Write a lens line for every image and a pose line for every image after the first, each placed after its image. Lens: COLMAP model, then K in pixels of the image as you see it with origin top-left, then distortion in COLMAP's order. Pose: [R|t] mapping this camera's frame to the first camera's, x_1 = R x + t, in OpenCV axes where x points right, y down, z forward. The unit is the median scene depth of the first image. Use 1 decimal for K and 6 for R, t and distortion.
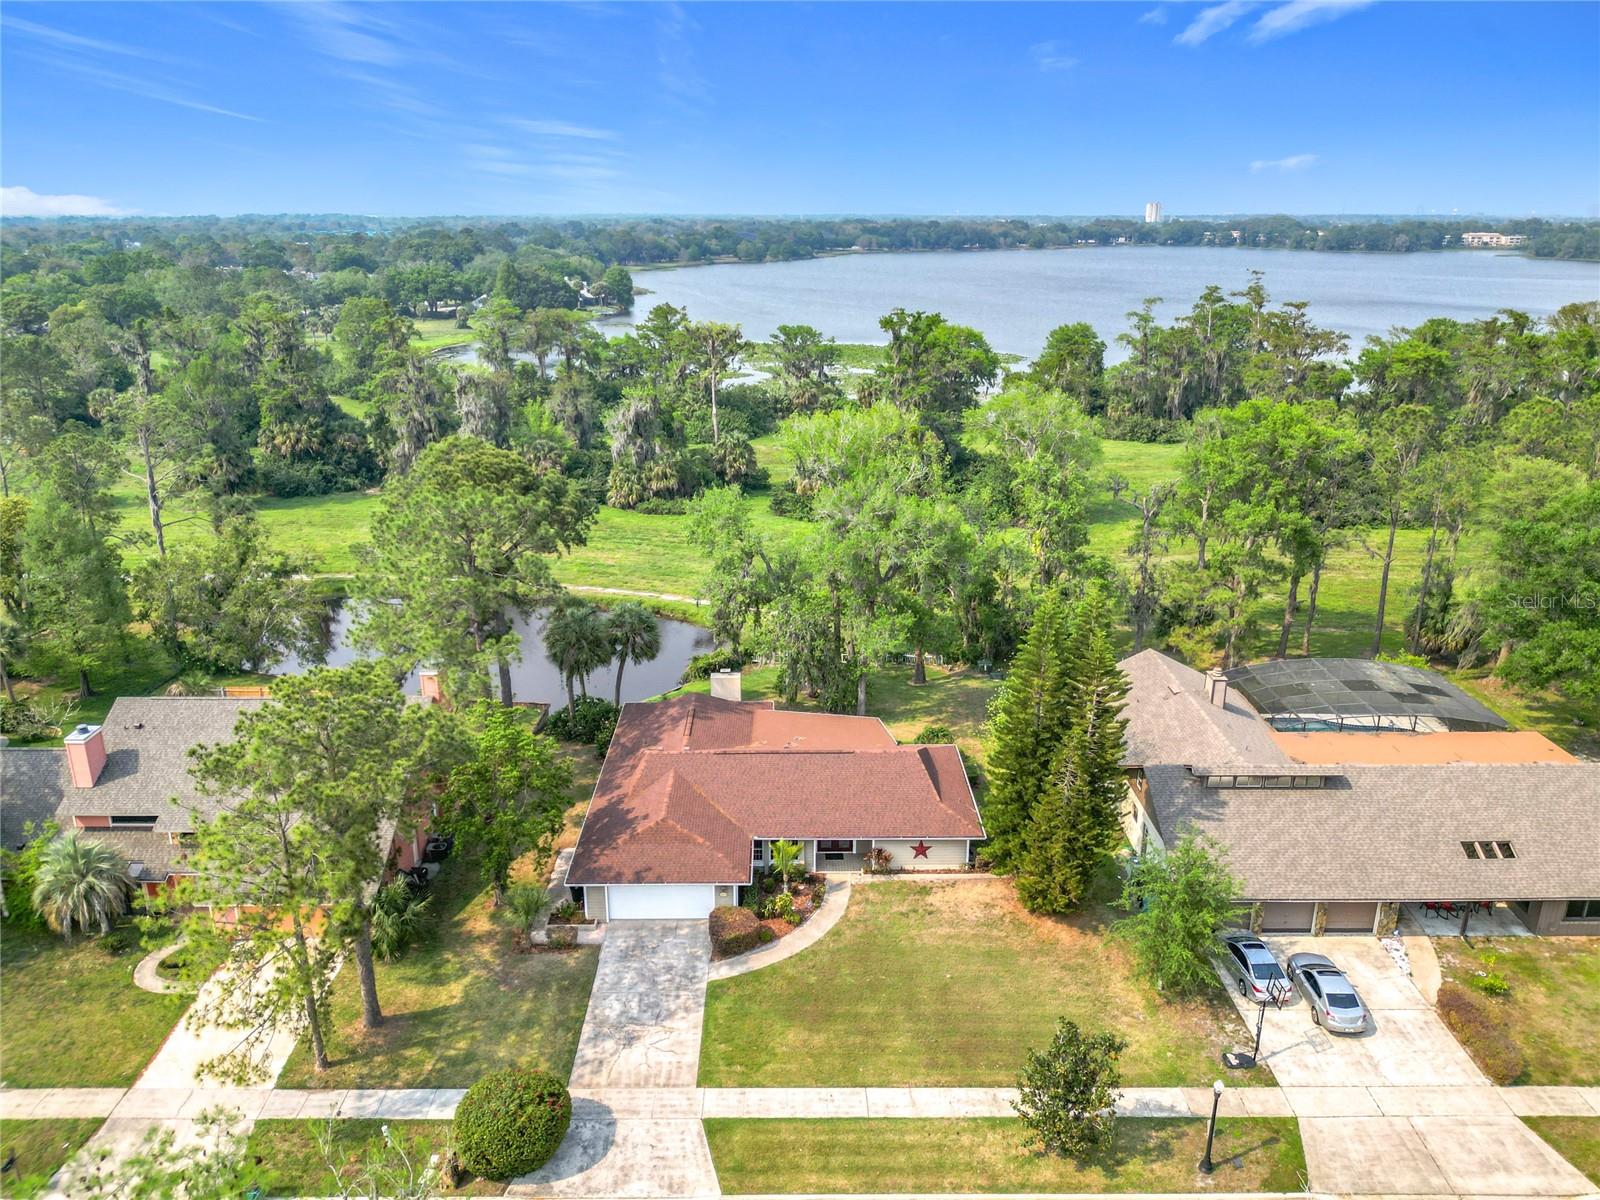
lens RADIAL K [[1149.9, 0, 803.2], [0, 1149.9, 595.9], [0, 0, 1]] dist [0.037107, -0.058183]
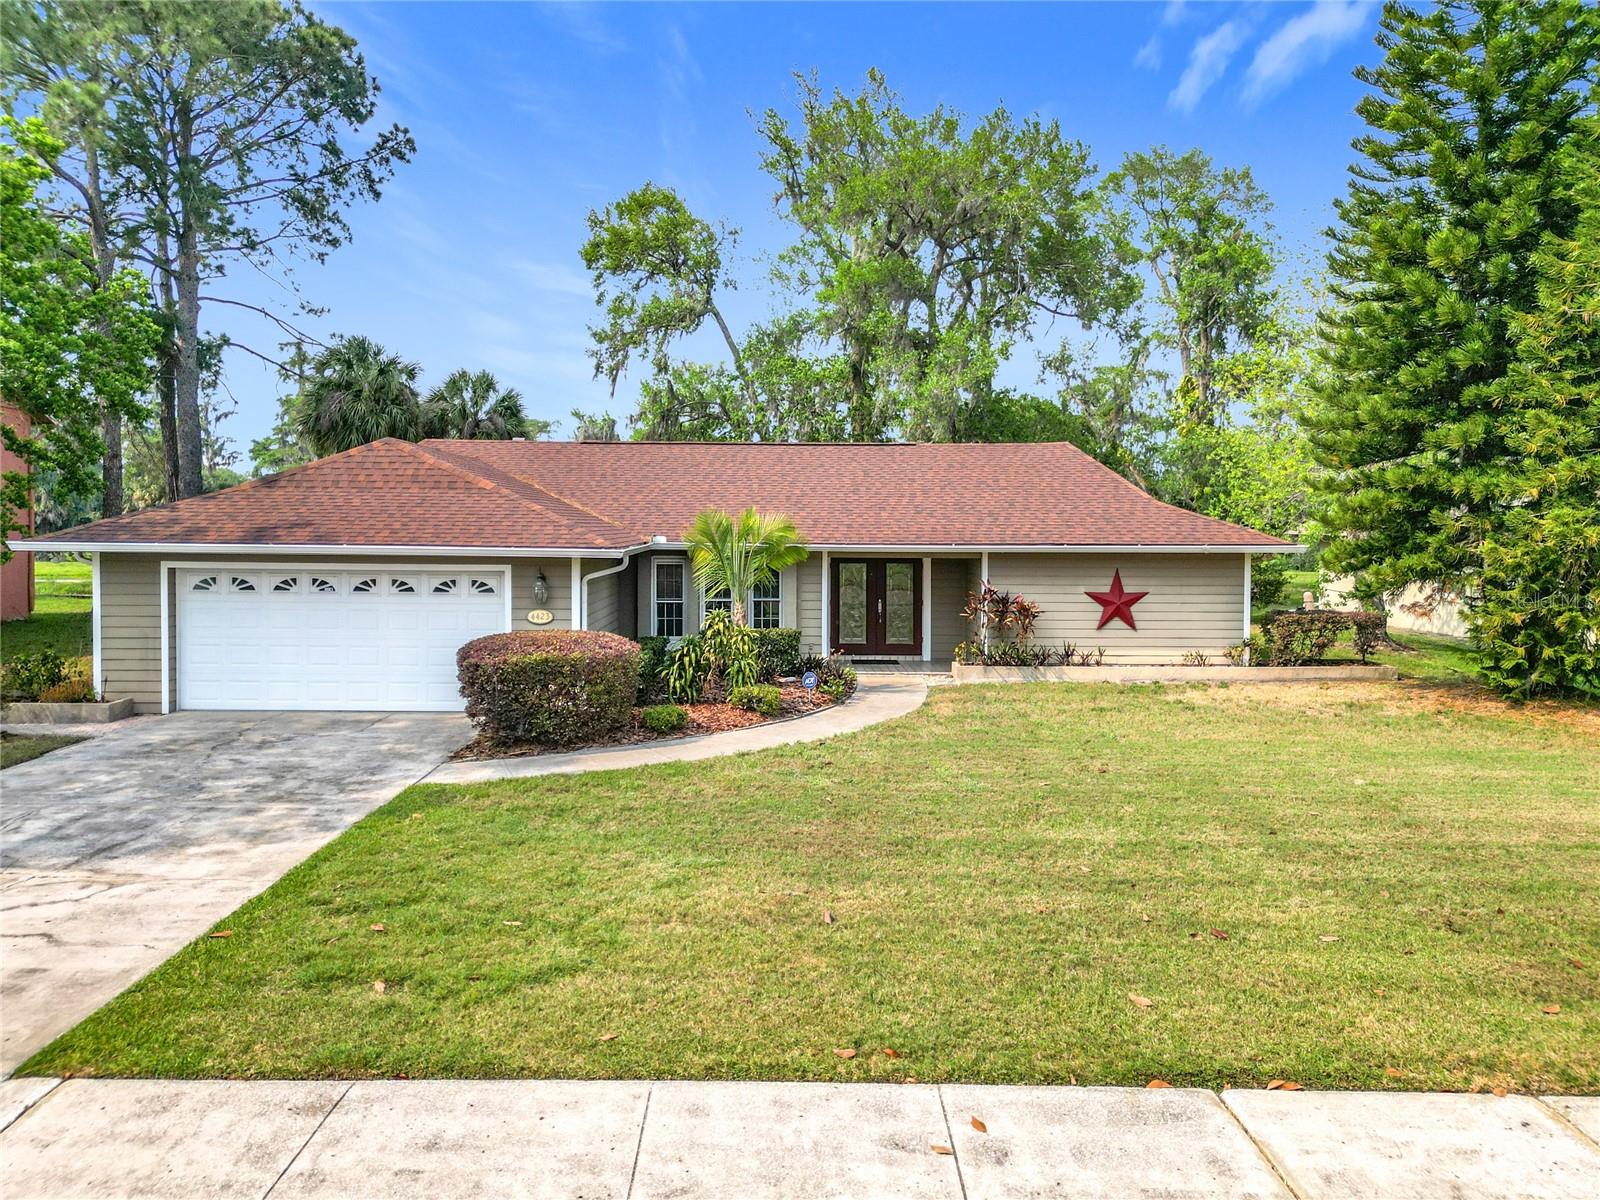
lens RADIAL K [[1152.2, 0, 793.2], [0, 1152.2, 566.0], [0, 0, 1]] dist [0.024908, -0.004309]
pose [[0.999928, 0.009873, -0.006780, 0.002784], [-0.011322, 0.963842, -0.266234, 0.330767], [0.003906, 0.266292, 0.963885, 0.696283]]
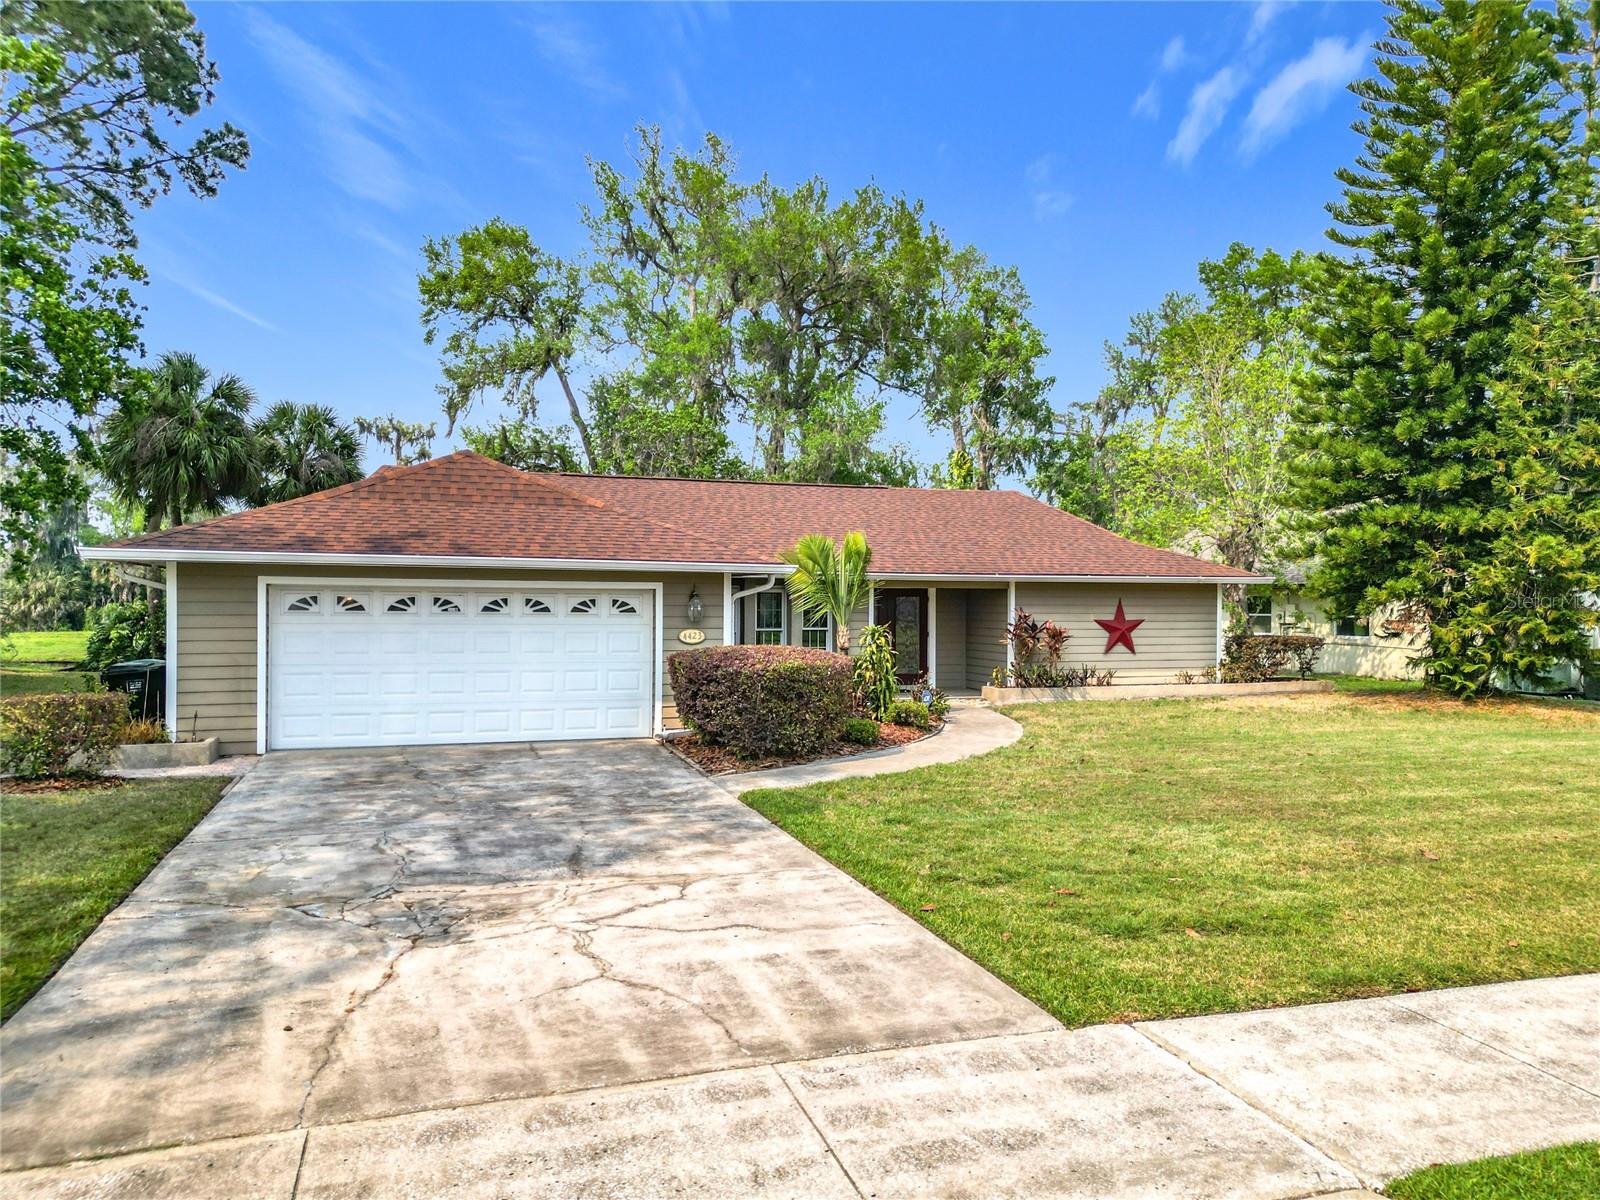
lens RADIAL K [[1125.4, 0, 807.5], [0, 1125.4, 607.3], [0, 0, 1]] dist [0.094896, -0.090084]
pose [[0.952997, 0.007617, 0.302883, -0.130895], [0.082830, 0.955051, -0.284635, 0.340793], [-0.291437, 0.296344, 0.909530, 0.722531]]
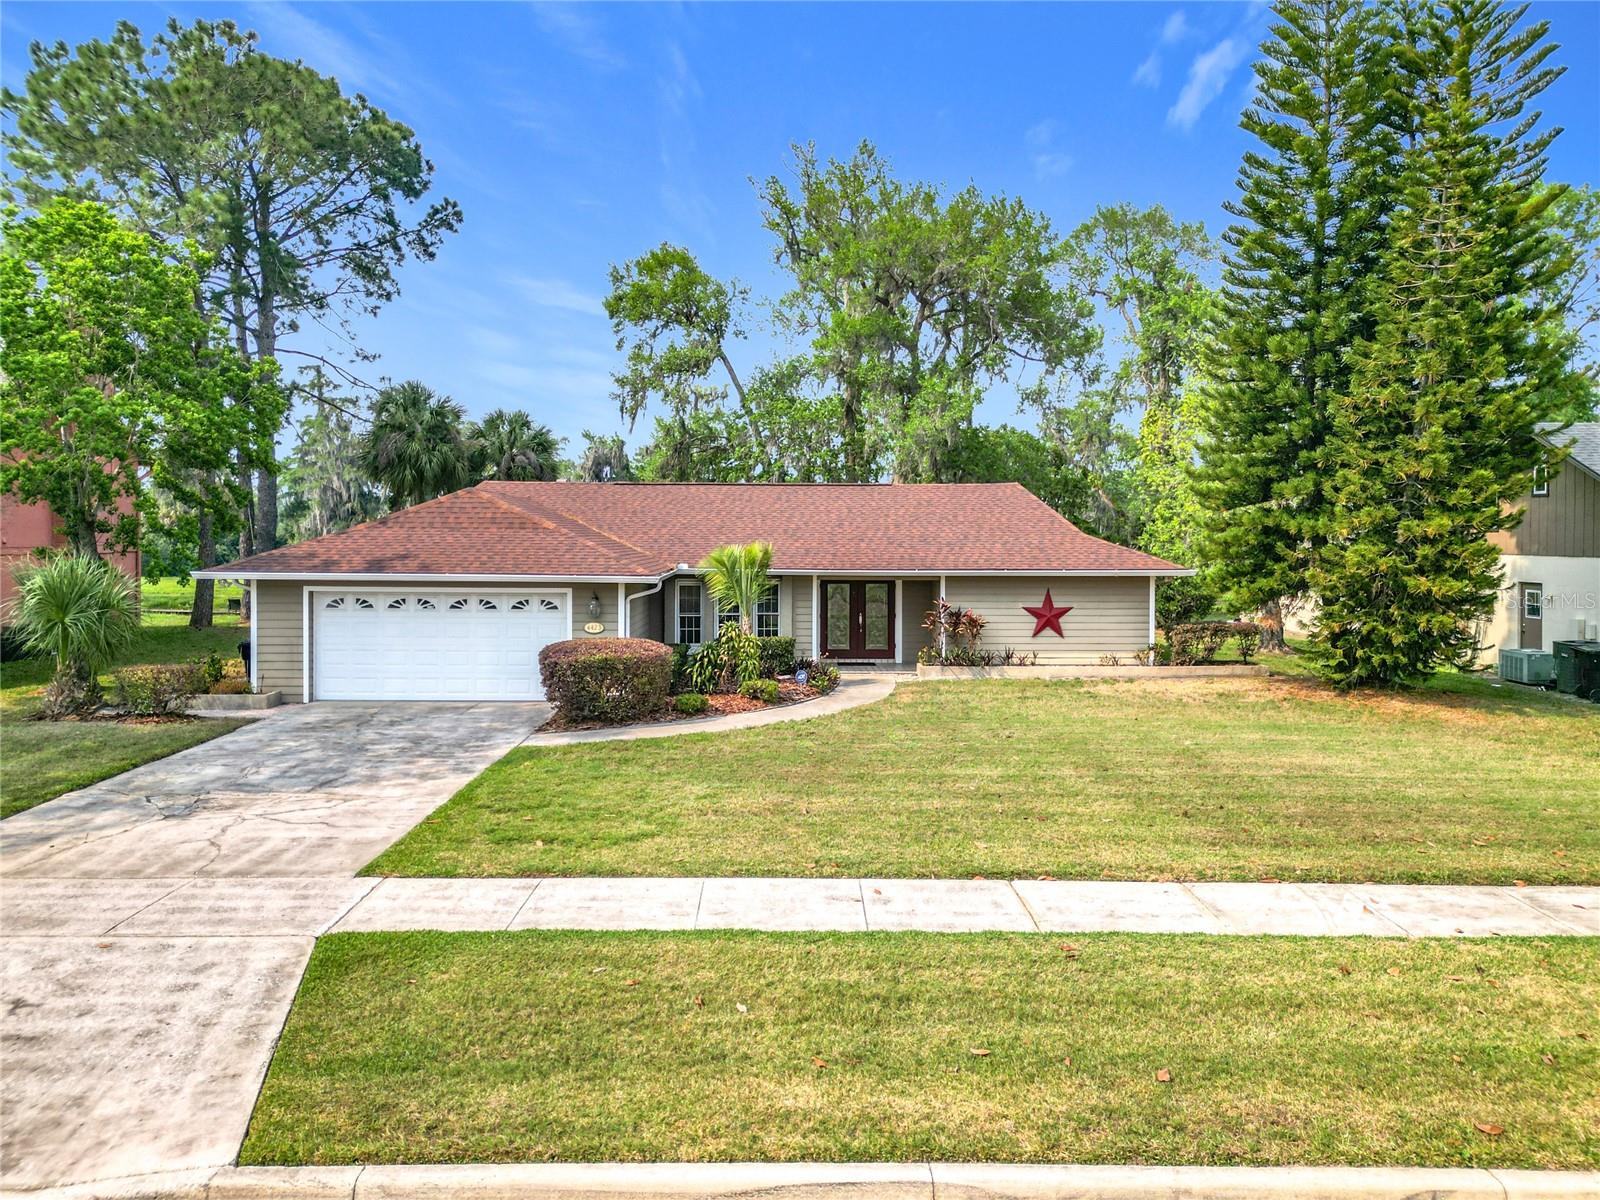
lens RADIAL K [[1150.2, 0, 808.4], [0, 1150.2, 571.5], [0, 0, 1]] dist [0.029329, -0.001239]
pose [[0.999964, 0.007842, 0.003346, 0.006442], [-0.006635, 0.962216, -0.272205, 0.353122], [-0.005355, 0.272173, 0.962233, 0.601783]]
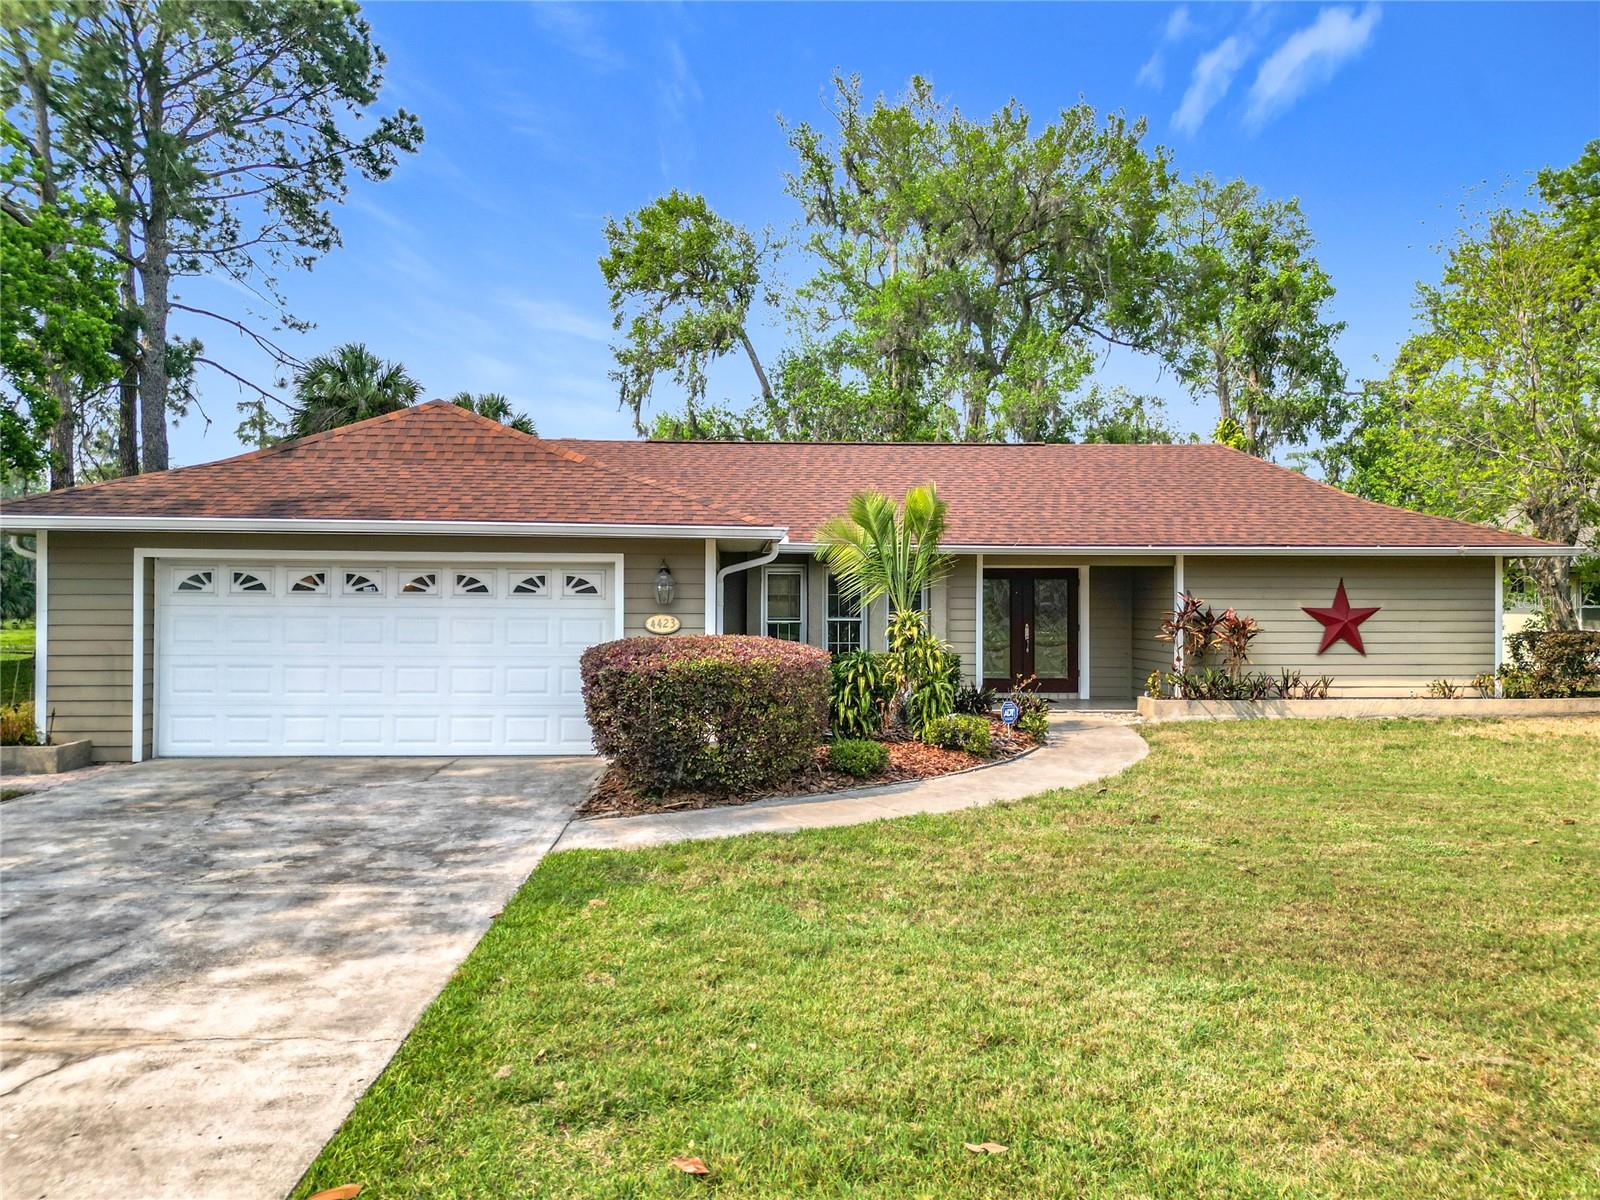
lens RADIAL K [[1136.2, 0, 804.9], [0, 1136.2, 599.1], [0, 0, 1]] dist [0.028615, -0.007740]
pose [[0.999088, 0.007860, 0.041968, -0.050091], [0.005181, 0.953331, -0.301883, 0.325228], [-0.042382, 0.301825, 0.952421, 0.784050]]
